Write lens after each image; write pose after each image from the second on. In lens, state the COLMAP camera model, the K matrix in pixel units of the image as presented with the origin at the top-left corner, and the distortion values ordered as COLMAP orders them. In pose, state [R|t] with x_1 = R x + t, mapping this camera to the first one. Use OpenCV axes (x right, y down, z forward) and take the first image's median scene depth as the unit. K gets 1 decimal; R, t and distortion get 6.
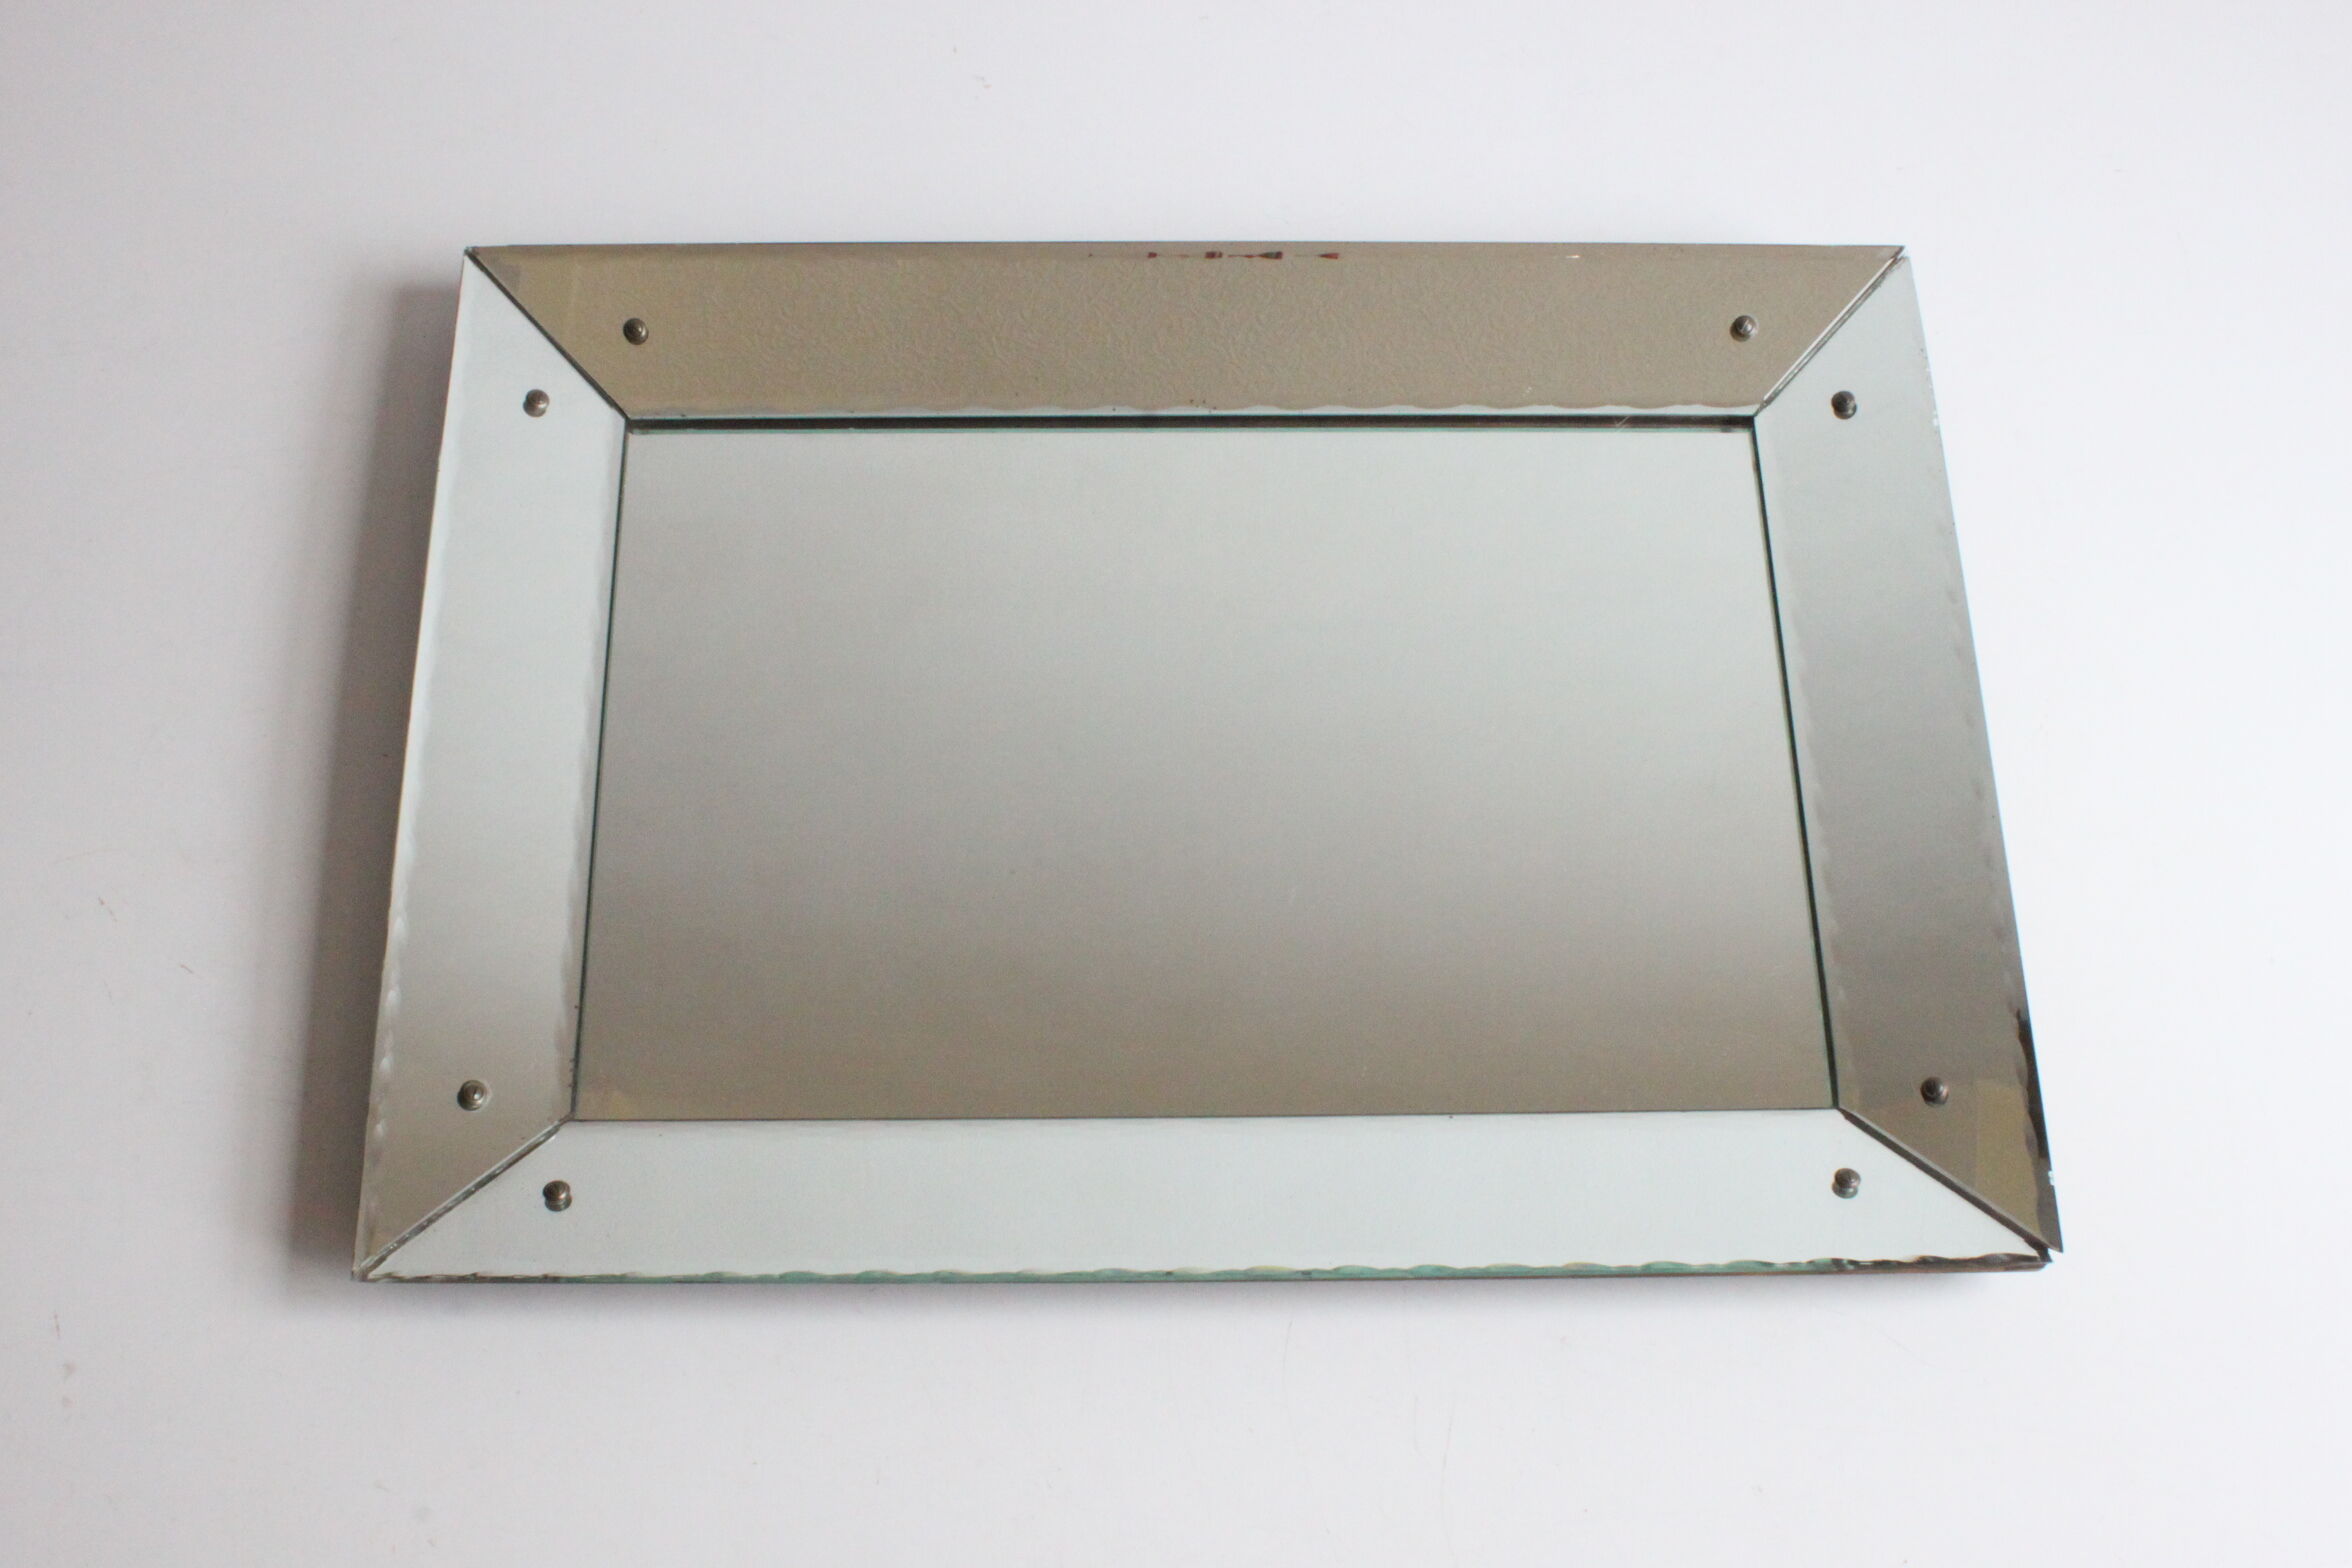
lens RADIAL K [[3756.1, 0, 1201.2], [0, 3756.1, 766.5], [0, 0, 1]] dist [-0.128105, 0.000000]
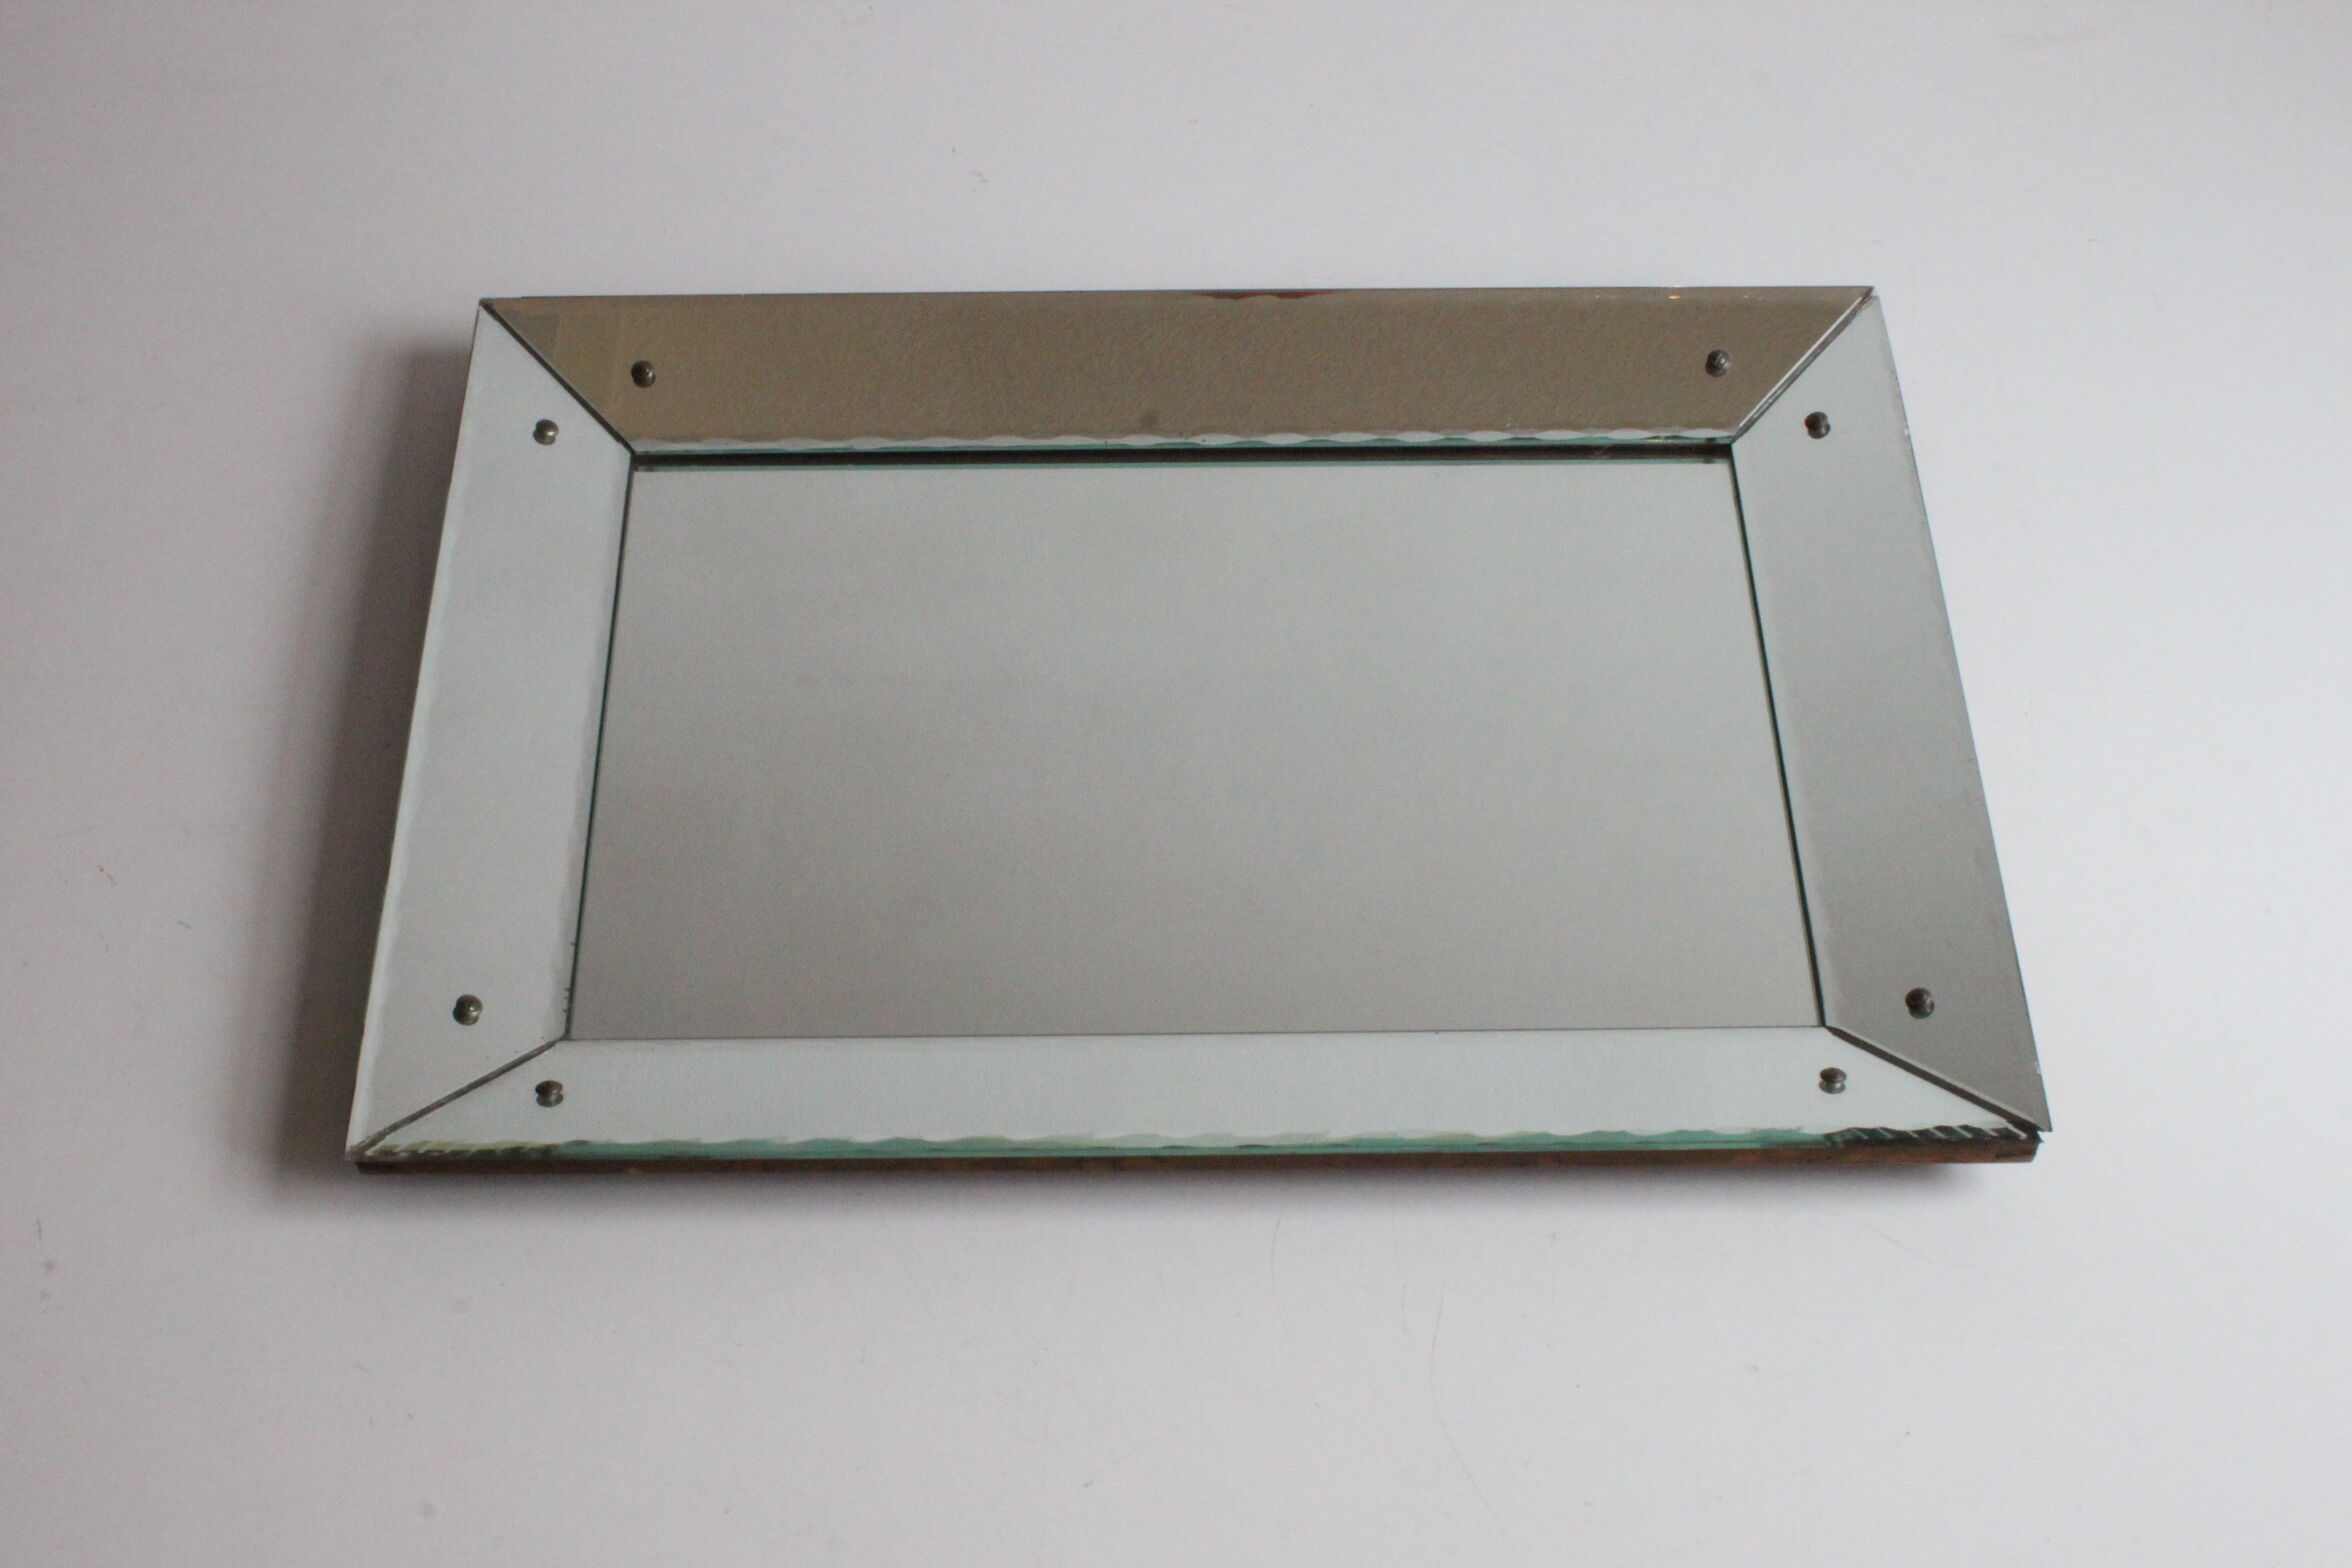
lens RADIAL K [[4443.7, 0, 1083.5], [0, 4443.7, 597.7], [0, 0, 1]] dist [-0.039881, 0.000000]
pose [[0.999561, -0.003004, -0.029463, 0.006517], [-0.004779, 0.965445, -0.260563, 0.267734], [0.029228, 0.260590, 0.965007, -0.168189]]
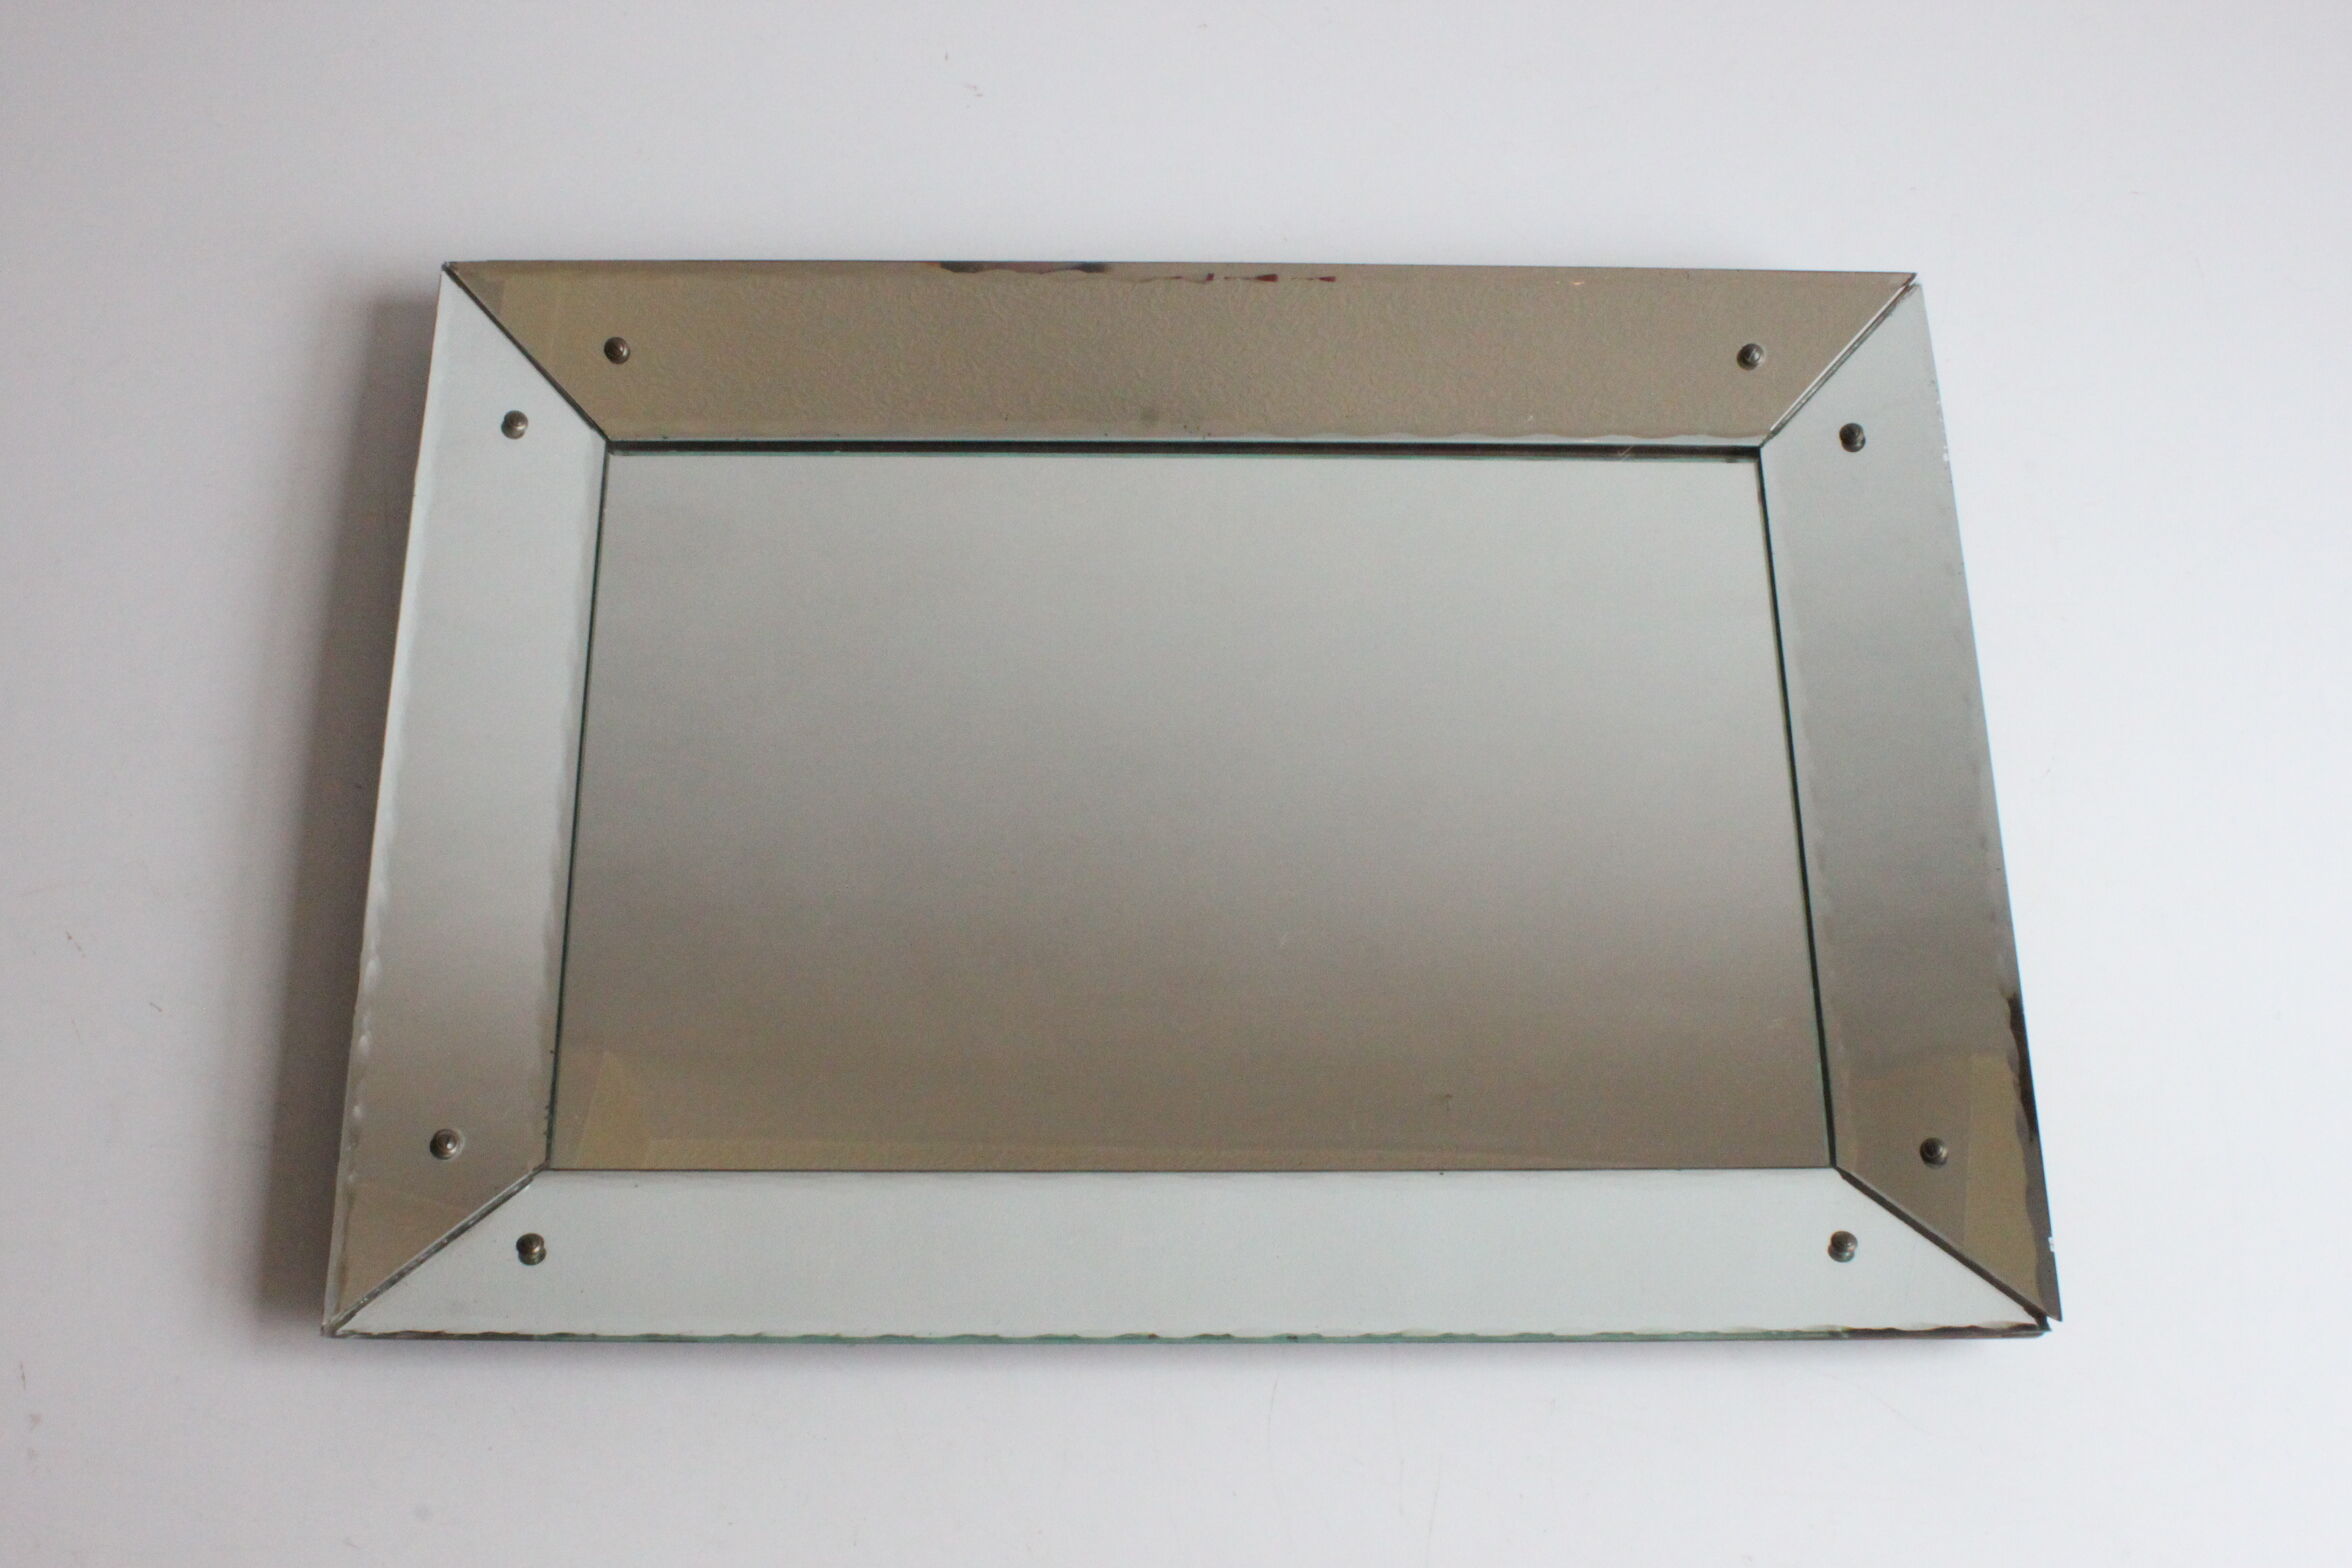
lens RADIAL K [[3756.1, 0, 1181.2], [0, 3756.1, 801.2], [0, 0, 1]] dist [-0.128105, 0.000000]
pose [[0.999946, 0.010180, -0.001970, -0.000559], [-0.010106, 0.999357, 0.034404, -0.033763], [0.002319, -0.034382, 0.999406, 0.020085]]
